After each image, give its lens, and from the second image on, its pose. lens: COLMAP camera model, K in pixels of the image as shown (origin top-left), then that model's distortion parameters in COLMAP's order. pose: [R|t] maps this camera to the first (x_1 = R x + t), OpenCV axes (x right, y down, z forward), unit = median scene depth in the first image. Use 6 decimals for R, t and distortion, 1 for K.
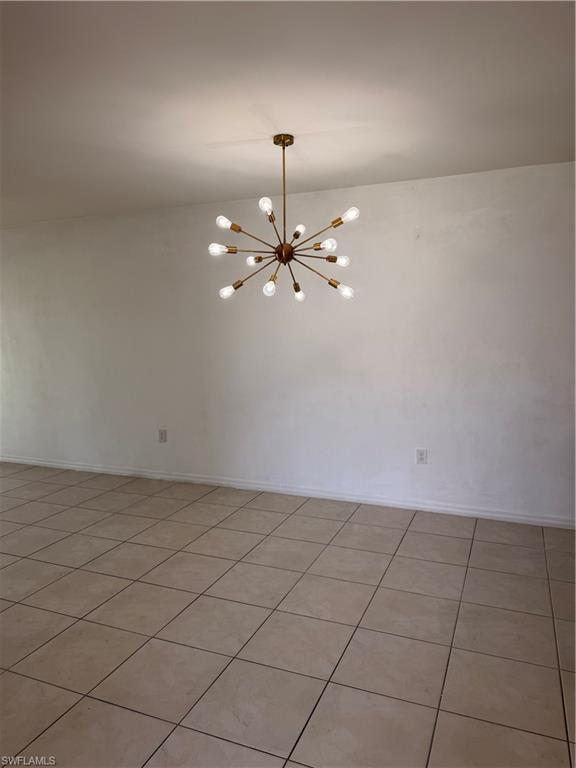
lens RADIAL K [[544.5, 0, 281.9], [0, 544.5, 386.0], [0, 0, 1]] dist [0.038794, -0.050958]
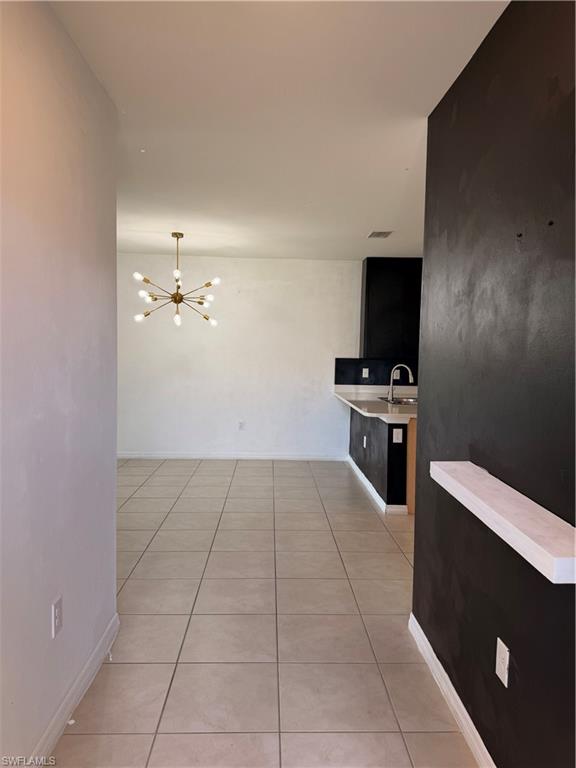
lens RADIAL K [[544.5, 0, 290.5], [0, 544.5, 385.3], [0, 0, 1]] dist [0.038794, -0.050958]
pose [[0.904251, 0.010453, 0.426874, -0.398387], [0.013320, 0.998523, -0.052666, 0.127525], [-0.426794, 0.053309, 0.902776, -0.693314]]
